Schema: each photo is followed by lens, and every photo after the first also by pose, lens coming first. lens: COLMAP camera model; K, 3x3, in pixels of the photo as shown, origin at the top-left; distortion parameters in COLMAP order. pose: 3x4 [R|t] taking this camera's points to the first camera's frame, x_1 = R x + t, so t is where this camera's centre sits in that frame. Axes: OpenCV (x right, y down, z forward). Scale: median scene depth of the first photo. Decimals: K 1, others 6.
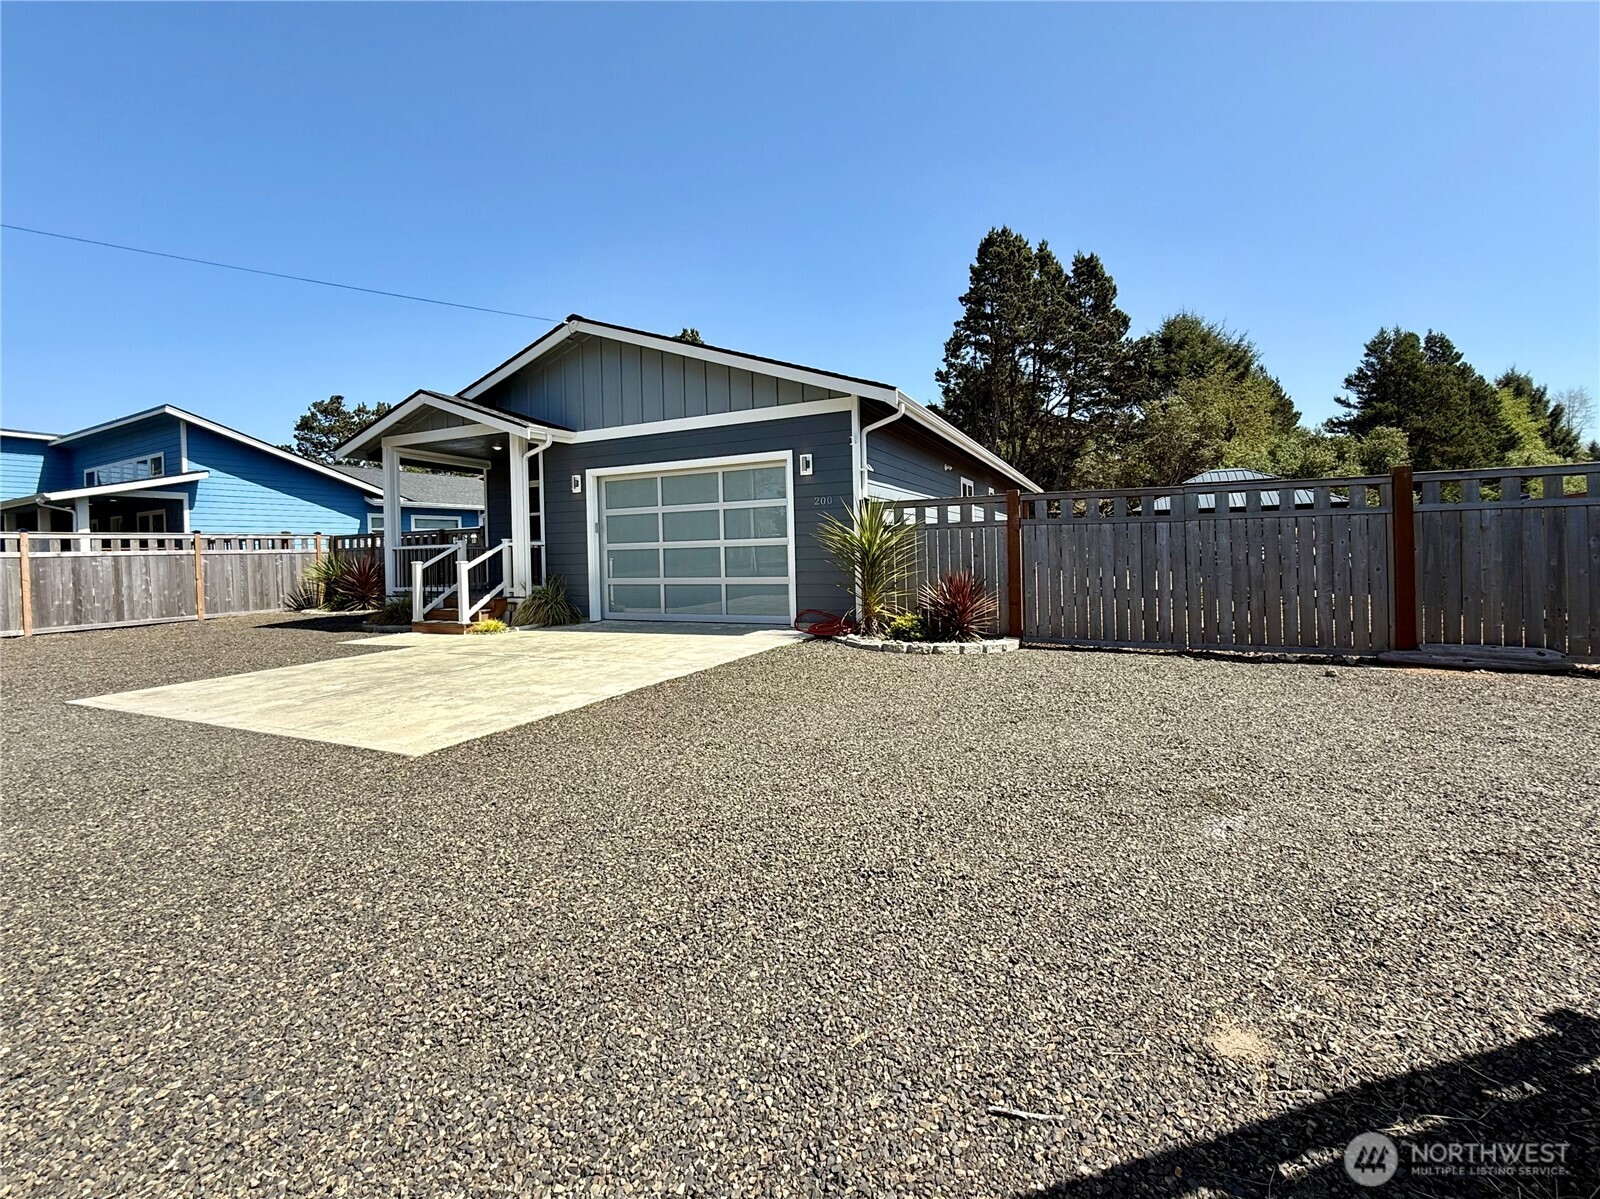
lens RADIAL K [[656.9, 0, 800.2], [0, 656.9, 560.7], [0, 0, 1]] dist [0.000256, -0.000003]
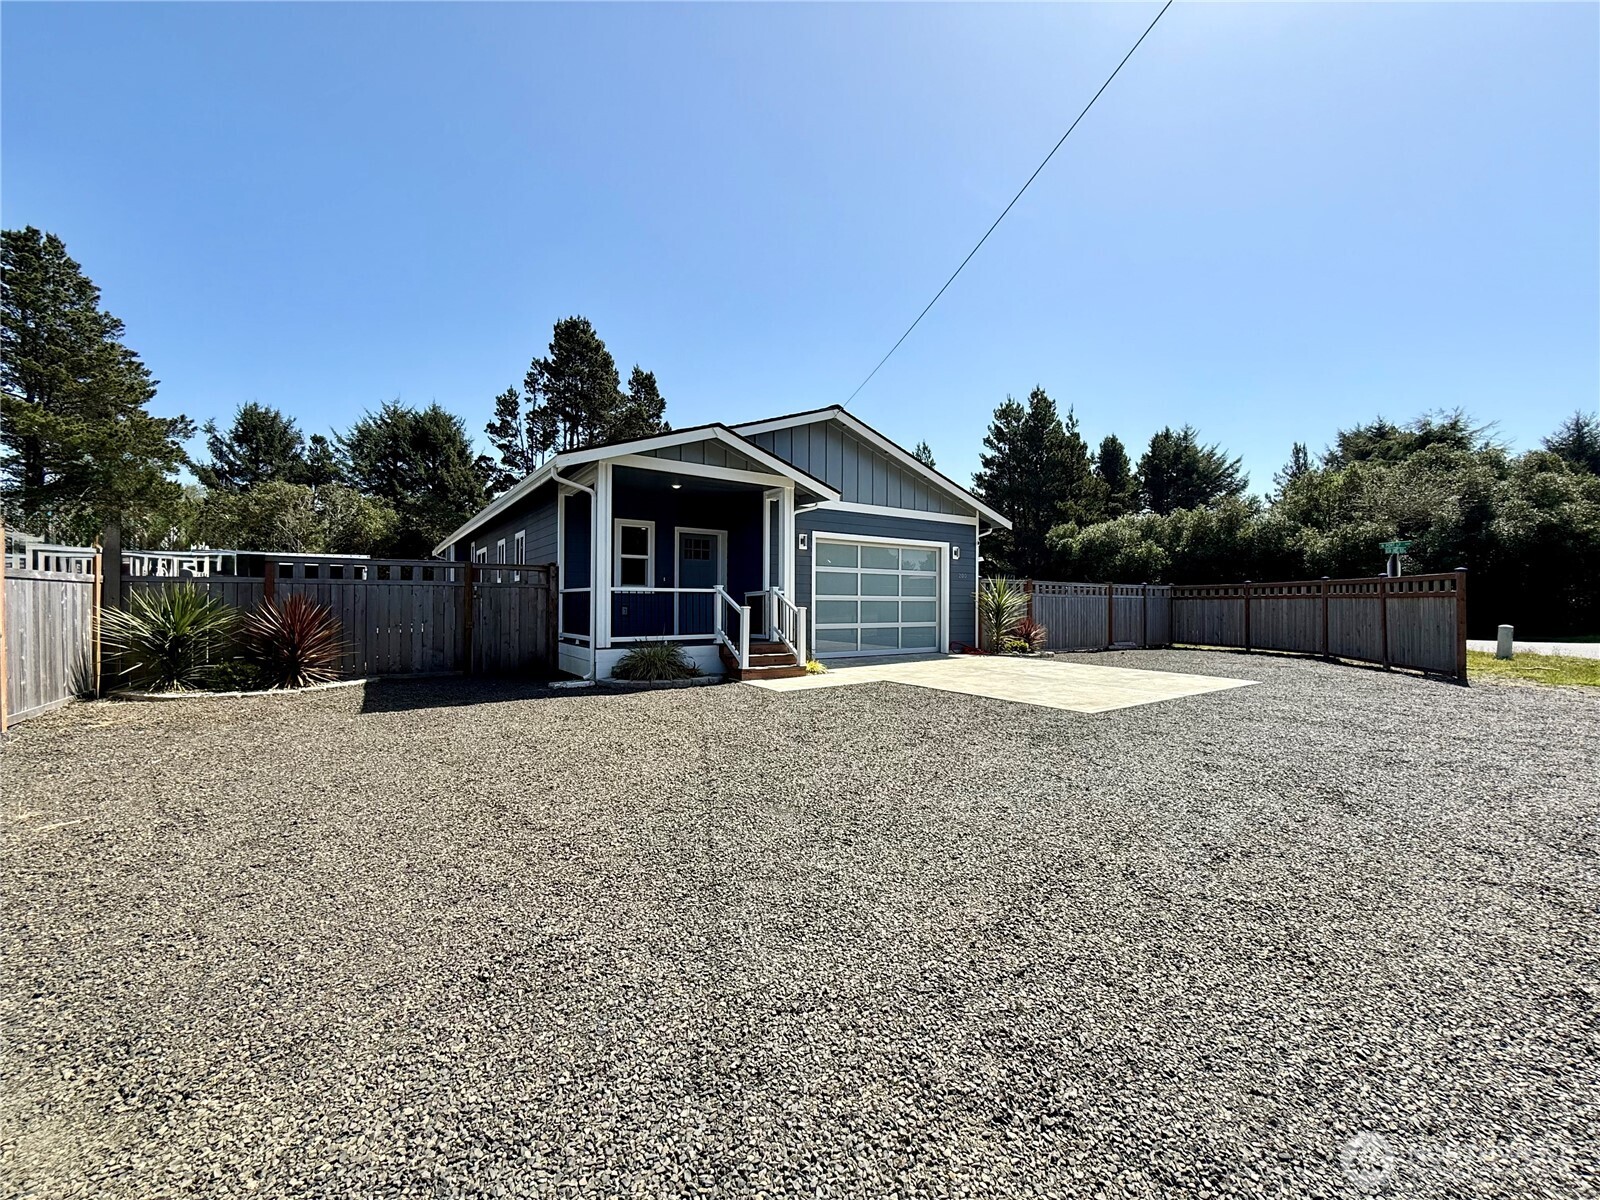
lens RADIAL K [[651.9, 0, 804.5], [0, 651.9, 596.1], [0, 0, 1]] dist [-0.000081, -0.000051]
pose [[0.497395, 0.039401, 0.866629, -1.396851], [-0.001383, 0.999003, -0.044626, 0.029992], [-0.867523, 0.020999, 0.496953, 0.459692]]
